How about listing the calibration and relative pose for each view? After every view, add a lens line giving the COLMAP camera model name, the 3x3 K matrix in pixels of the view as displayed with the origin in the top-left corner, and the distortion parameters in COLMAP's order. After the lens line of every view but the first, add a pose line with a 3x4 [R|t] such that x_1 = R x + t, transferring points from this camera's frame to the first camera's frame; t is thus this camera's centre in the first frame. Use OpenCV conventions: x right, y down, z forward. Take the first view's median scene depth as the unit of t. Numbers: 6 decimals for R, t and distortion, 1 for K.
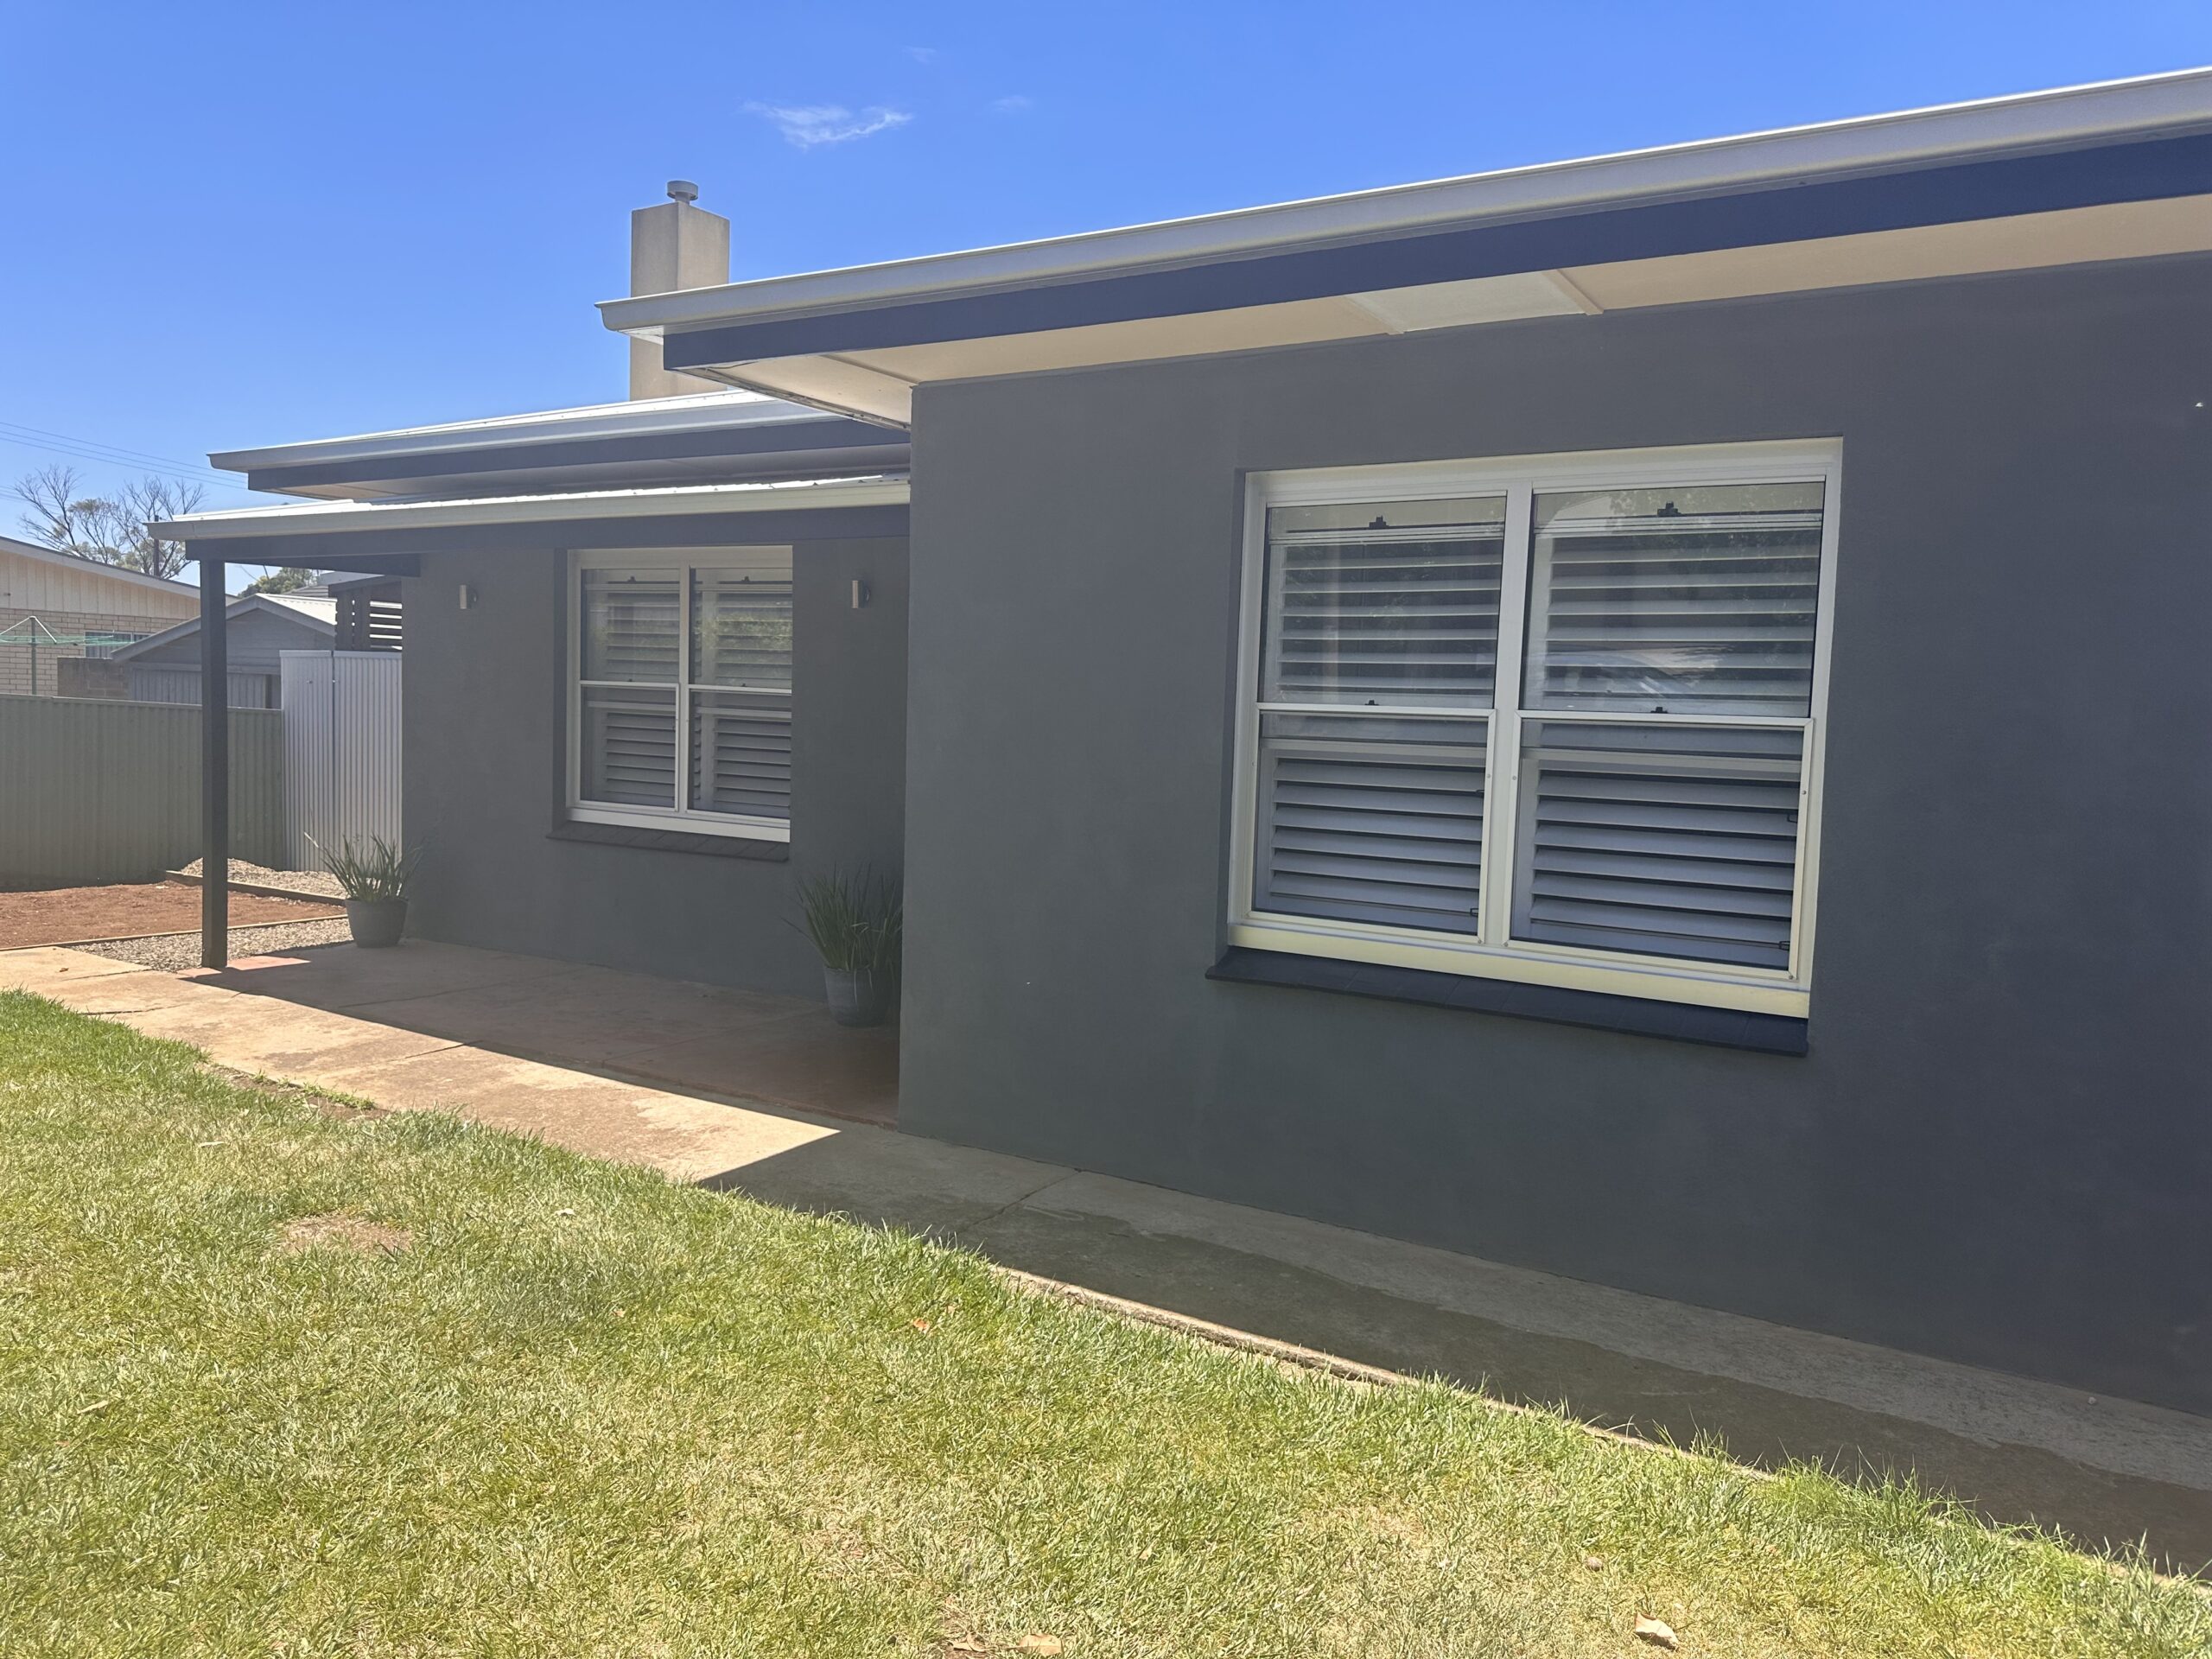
lens RADIAL K [[1552.8, 0, 1109.0], [0, 1552.8, 832.6], [0, 0, 1]] dist [0.035907, -0.035007]
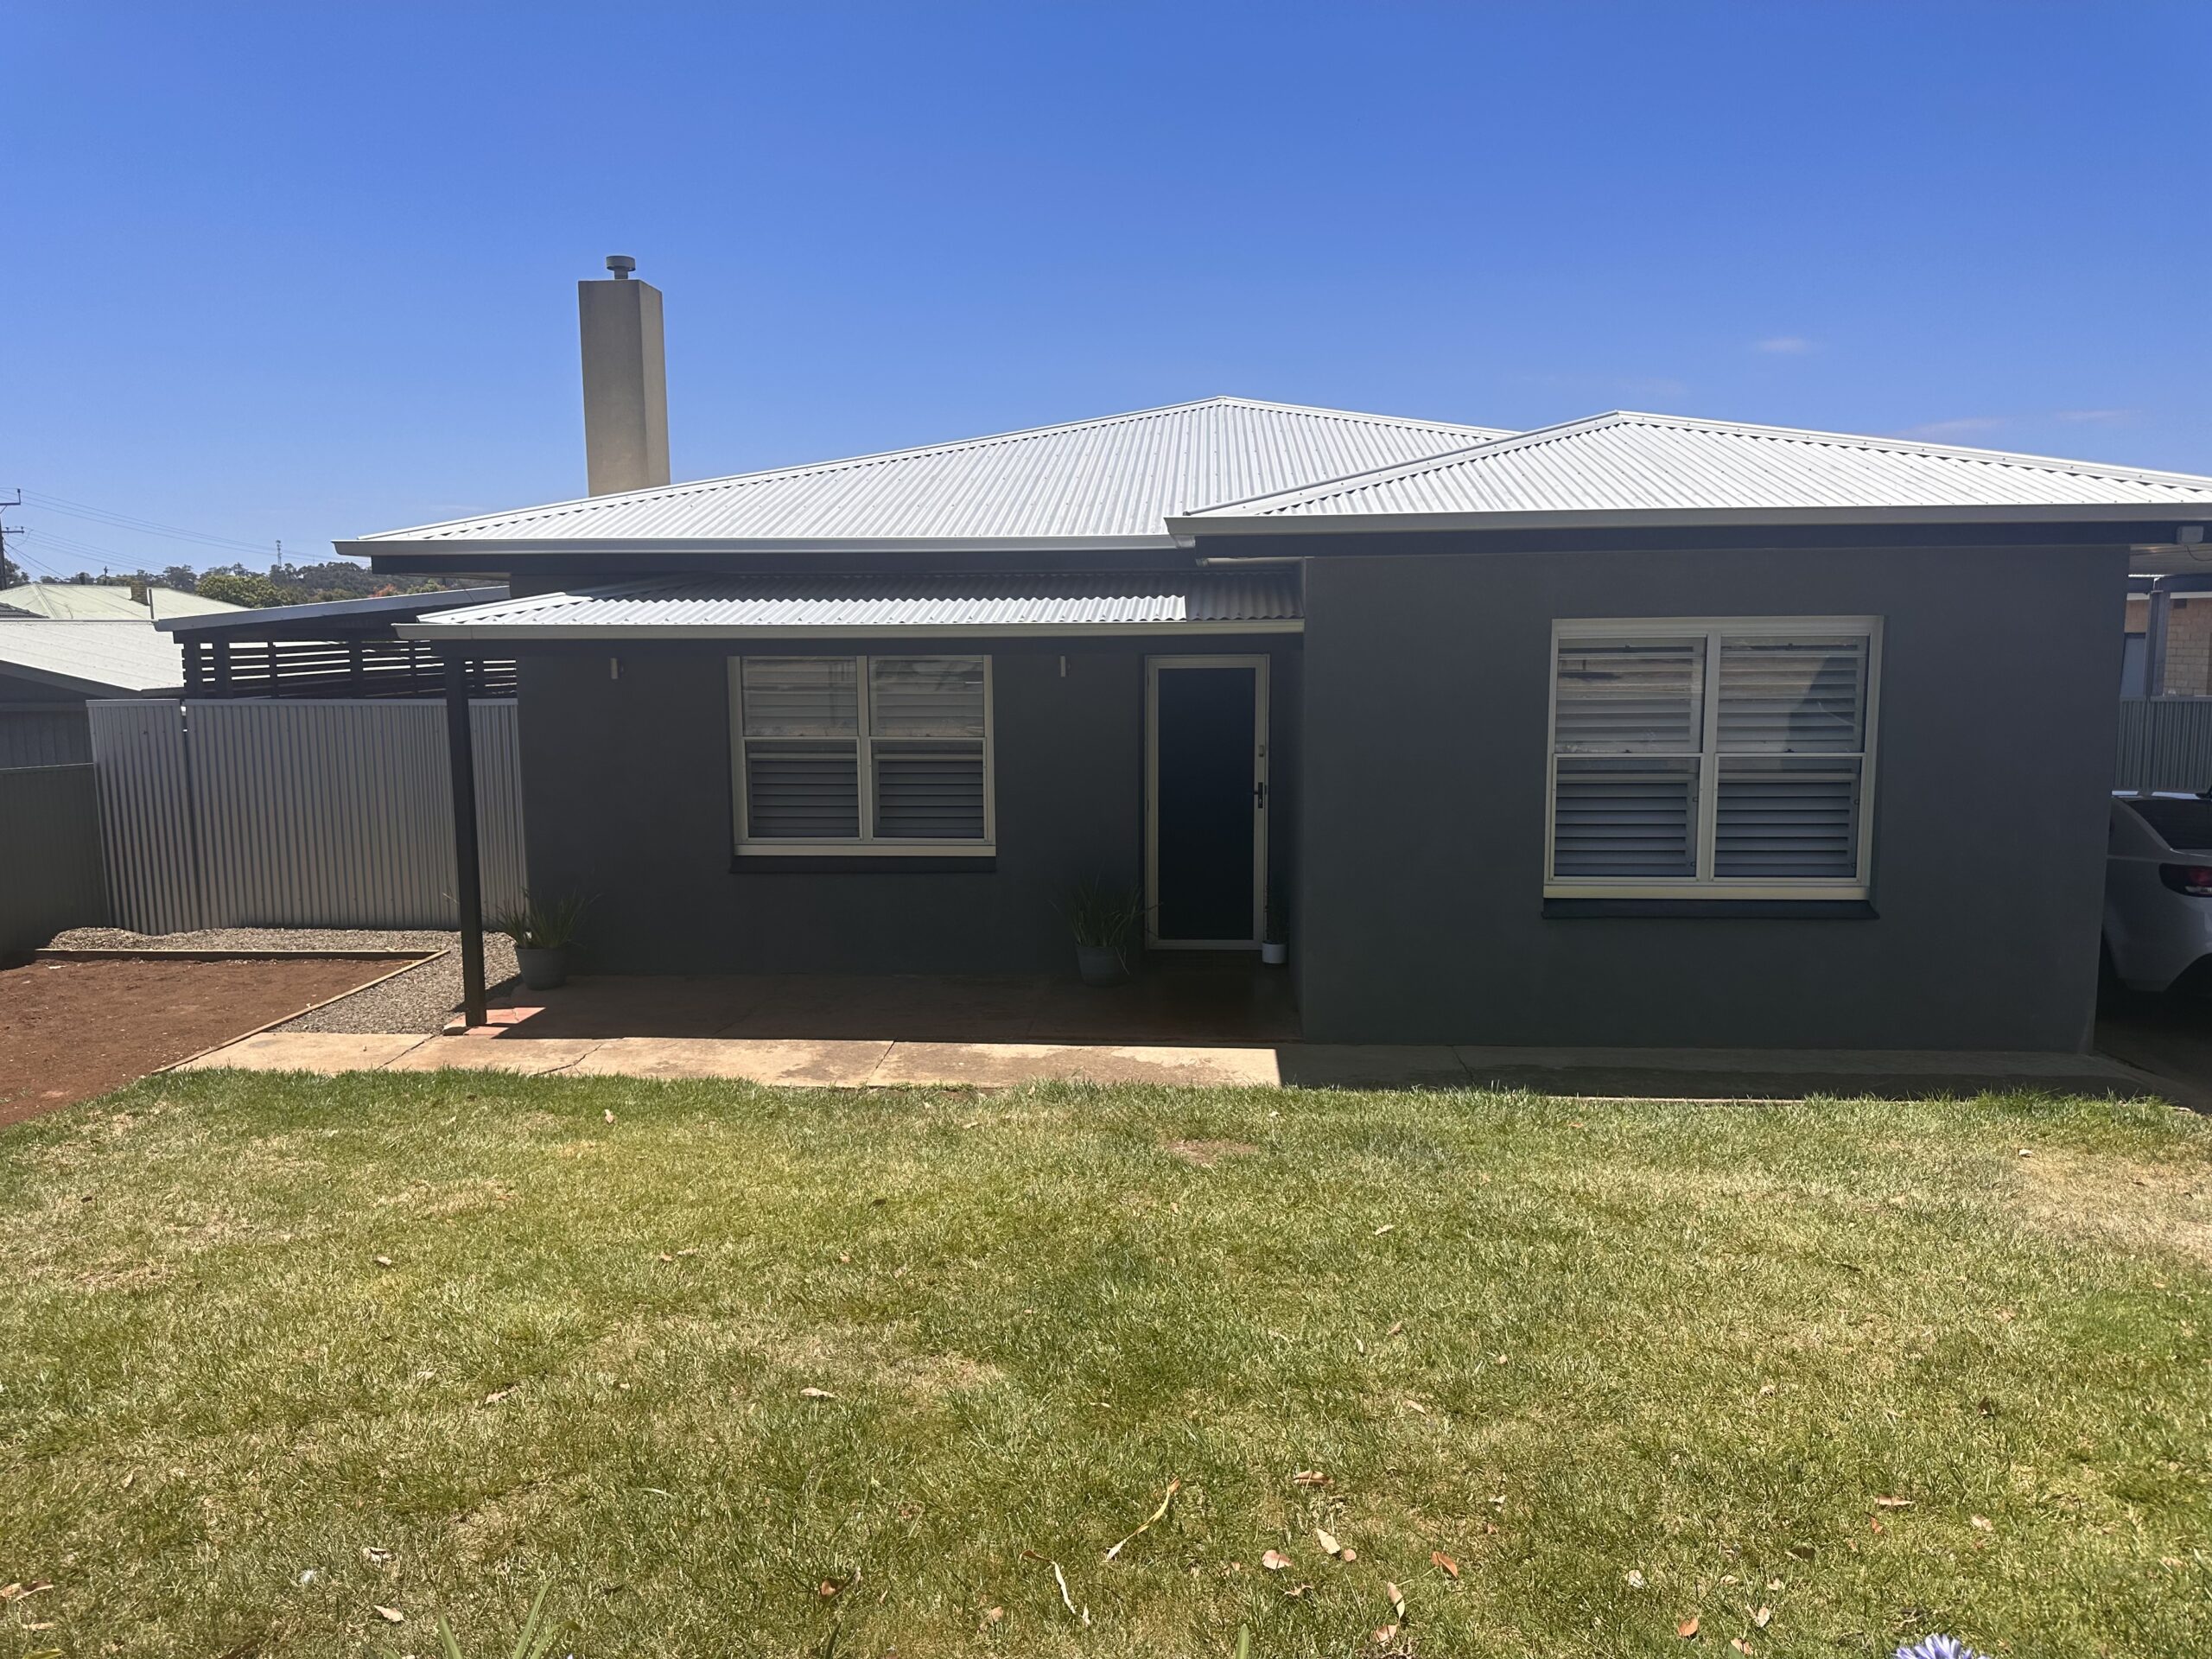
lens RADIAL K [[1552.8, 0, 1105.4], [0, 1552.8, 828.0], [0, 0, 1]] dist [0.035907, -0.035007]
pose [[0.884627, -0.102950, 0.454793, -1.135845], [0.077205, 0.994199, 0.074882, -0.170114], [-0.459863, -0.031130, 0.887444, -0.288168]]
